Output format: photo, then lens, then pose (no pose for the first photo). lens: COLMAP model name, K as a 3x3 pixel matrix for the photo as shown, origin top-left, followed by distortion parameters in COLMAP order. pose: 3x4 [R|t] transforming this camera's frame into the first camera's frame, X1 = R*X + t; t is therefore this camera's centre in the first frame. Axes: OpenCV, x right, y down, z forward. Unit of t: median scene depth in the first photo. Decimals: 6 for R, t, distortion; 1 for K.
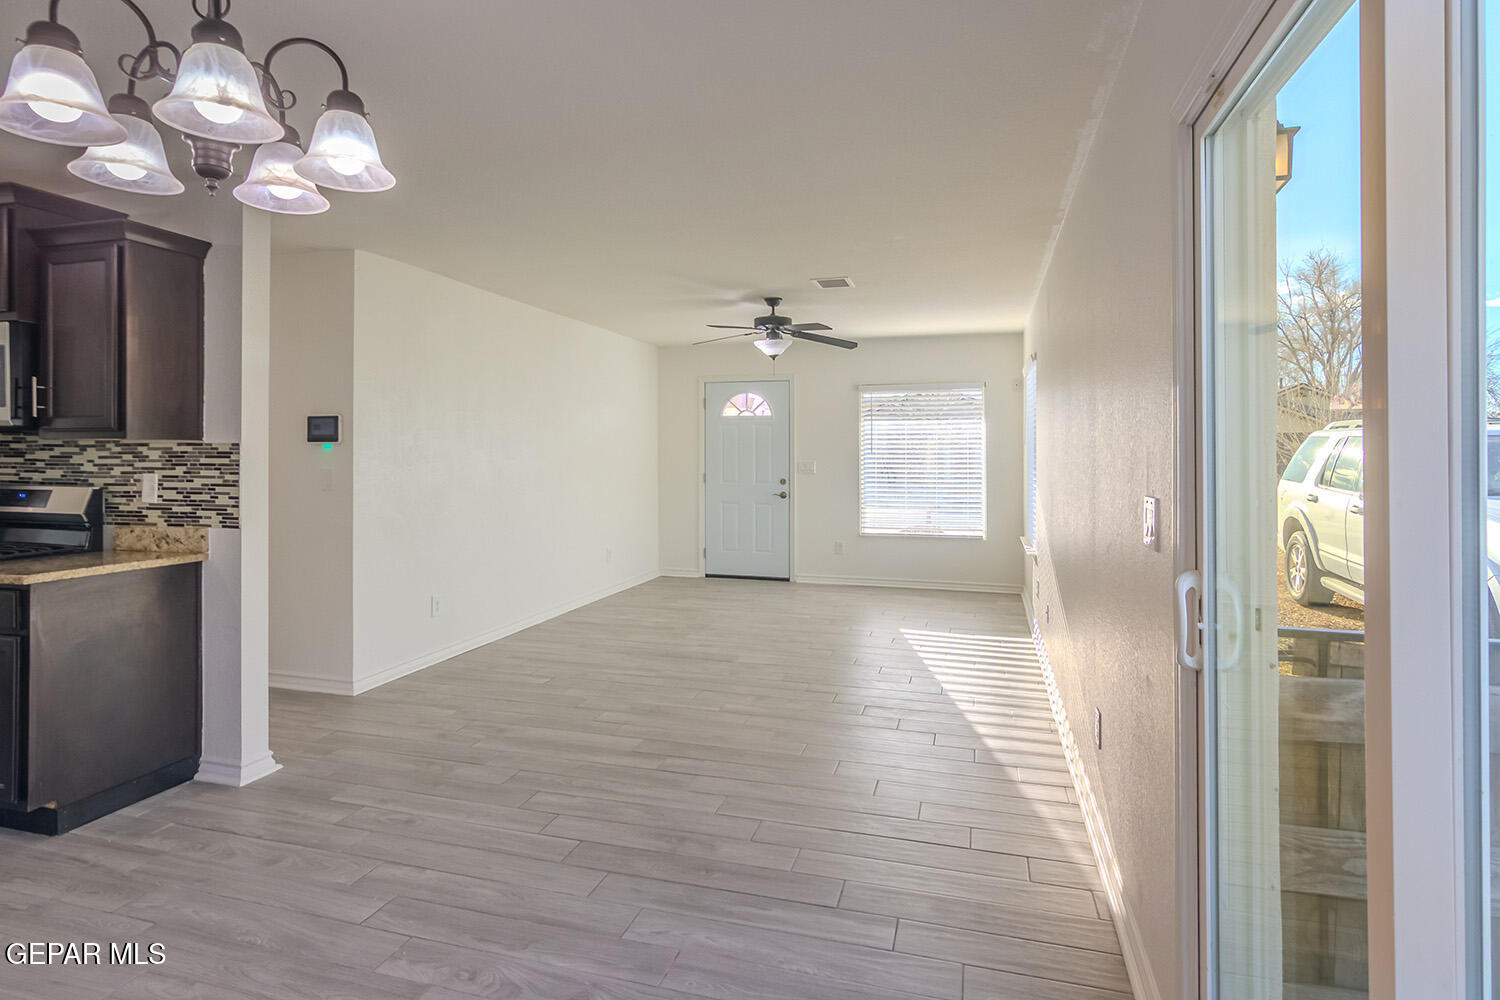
lens RADIAL K [[787.8, 0, 750.0], [0, 787.8, 500.0], [0, 0, 1]] dist [-0.000232, 0.000793]
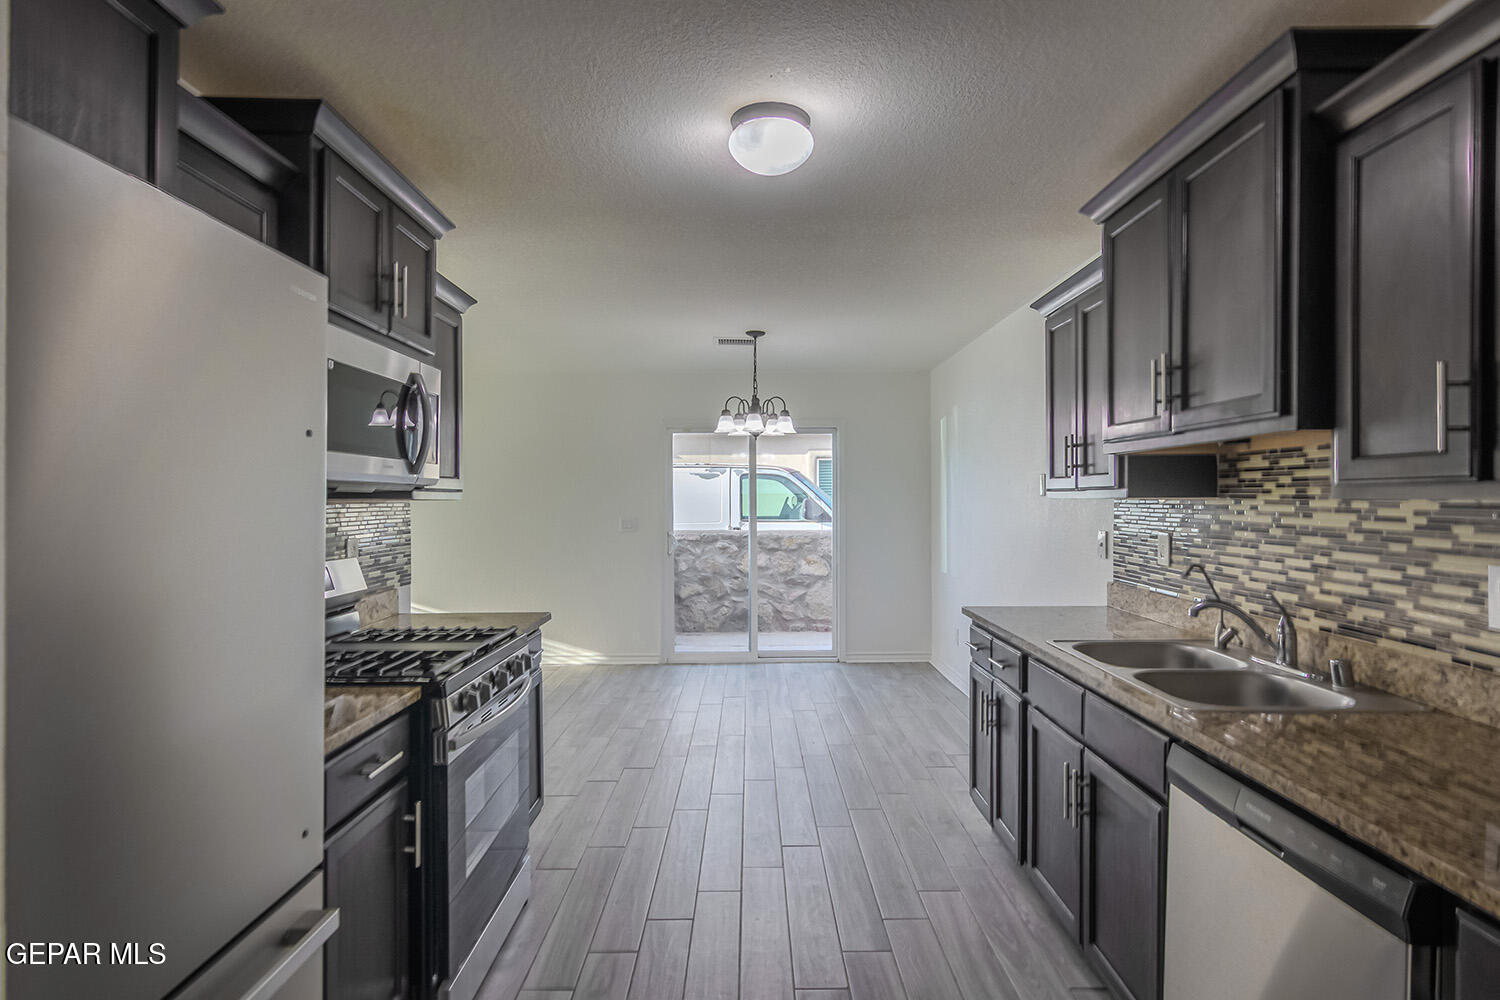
lens RADIAL K [[787.8, 0, 750.0], [0, 787.8, 500.0], [0, 0, 1]] dist [-0.000232, 0.000793]
pose [[-0.278054, -0.000869, 0.960565, -1.789571], [0.066378, 0.997592, 0.020116, -0.068534], [-0.958269, 0.069354, -0.277327, 0.821035]]
